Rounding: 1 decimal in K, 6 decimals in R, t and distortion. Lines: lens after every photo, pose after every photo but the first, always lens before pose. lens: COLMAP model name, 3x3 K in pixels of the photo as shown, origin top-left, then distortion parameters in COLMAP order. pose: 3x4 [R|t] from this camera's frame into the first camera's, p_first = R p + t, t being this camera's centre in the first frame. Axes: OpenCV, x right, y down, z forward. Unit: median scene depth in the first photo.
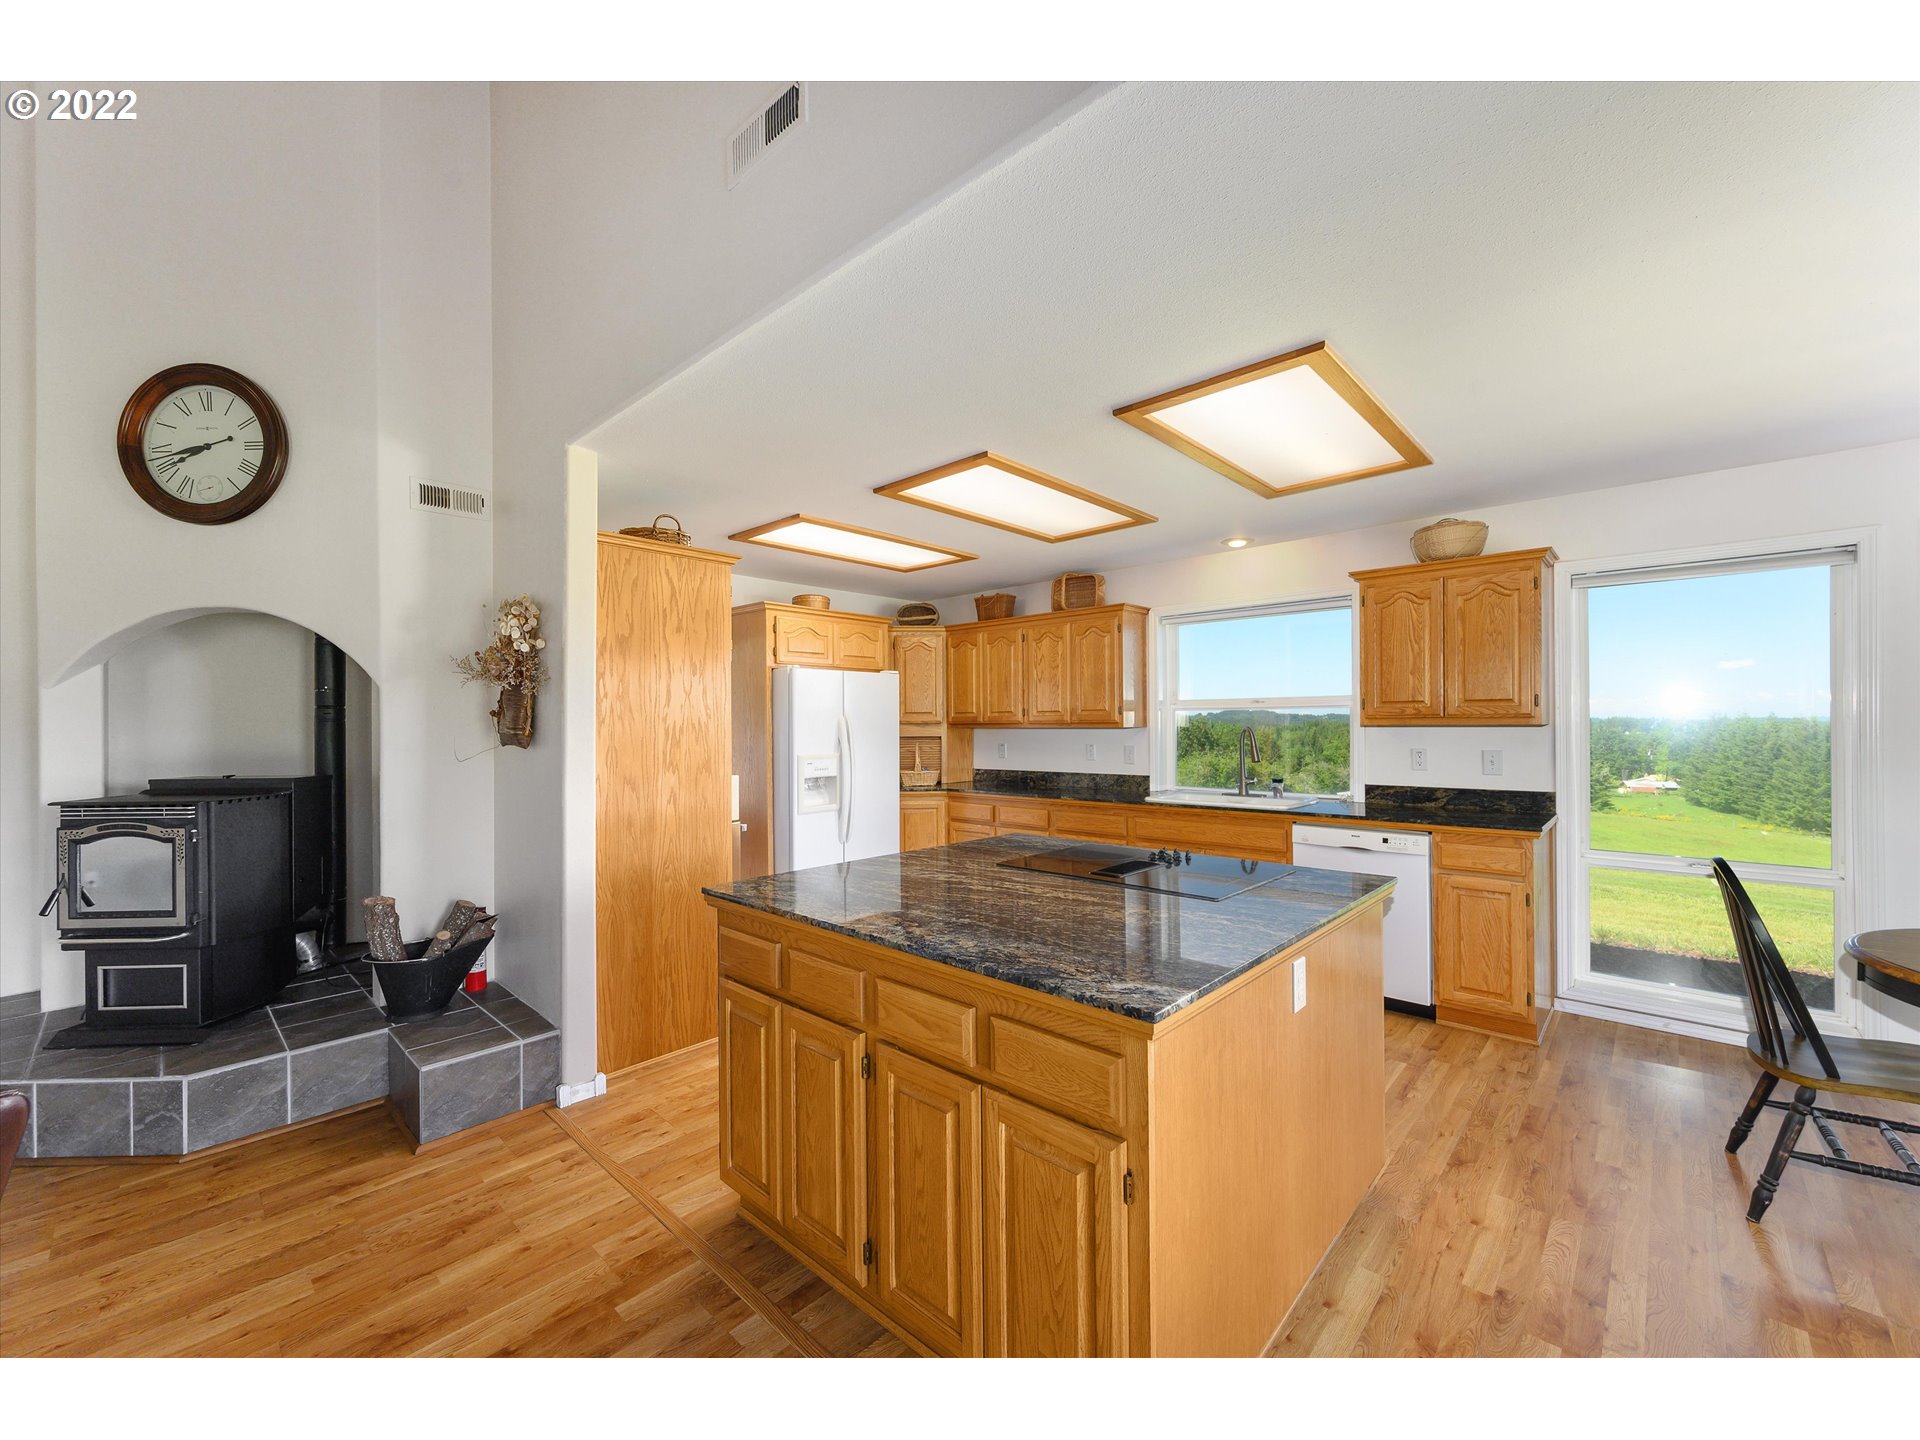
lens RADIAL K [[774.2, 0, 977.1], [0, 774.2, 723.8], [0, 0, 1]] dist [-0.000596, -0.000010]
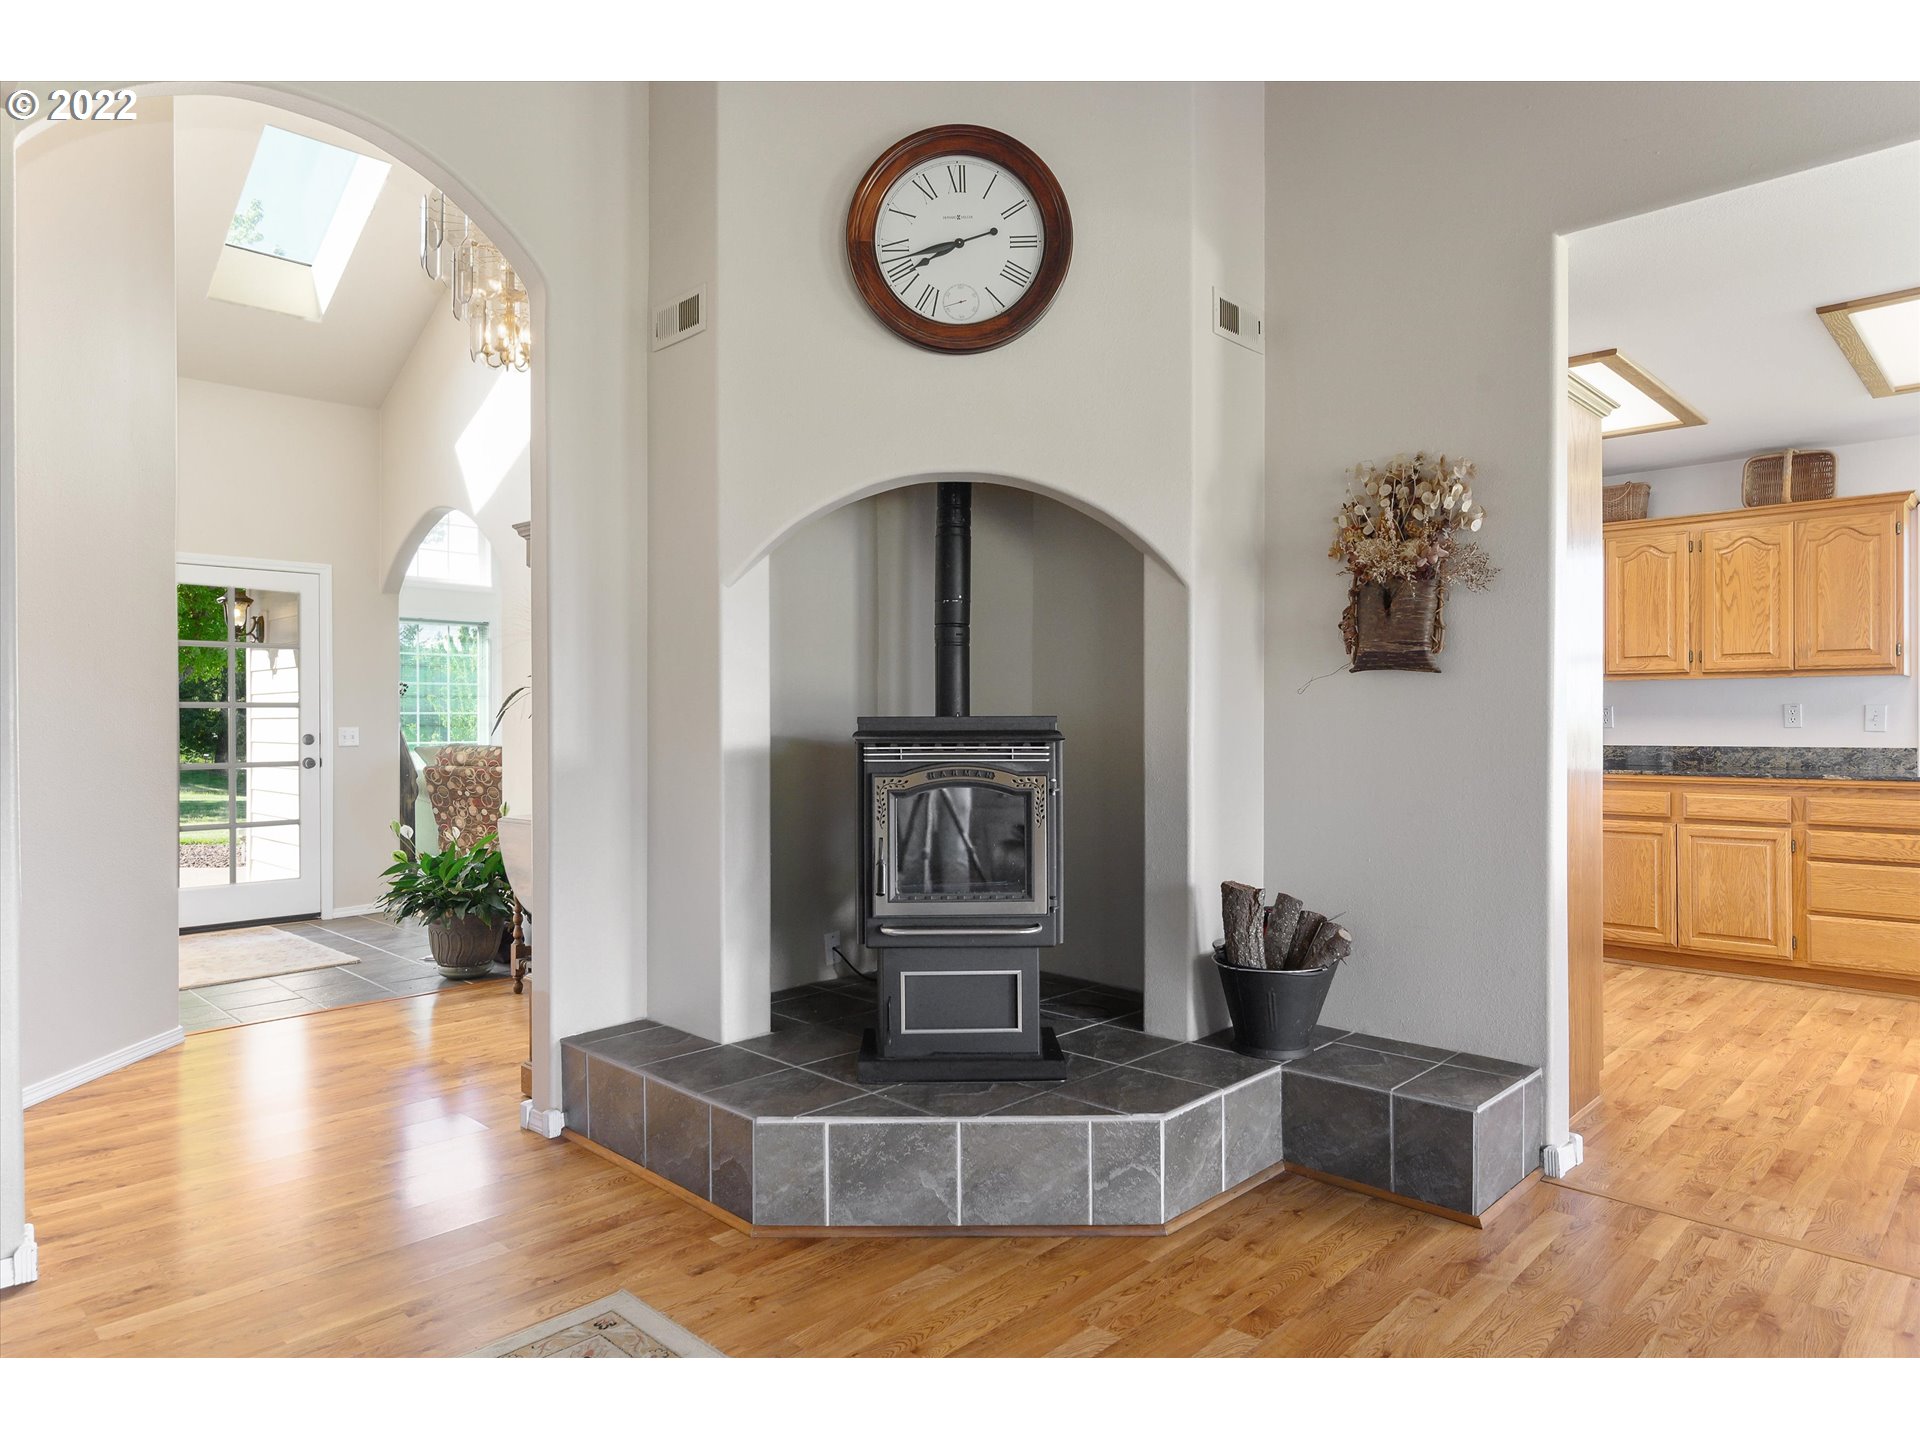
lens RADIAL K [[1185.2, 0, 960.0], [0, 1185.2, 720.0], [0, 0, 1]] dist [-0.003352, -0.001482]
pose [[0.999779, 0.005123, -0.020391, -1.057907], [-0.005089, 0.999986, 0.001708, 0.080249], [0.020400, -0.001604, 0.999791, -0.084908]]
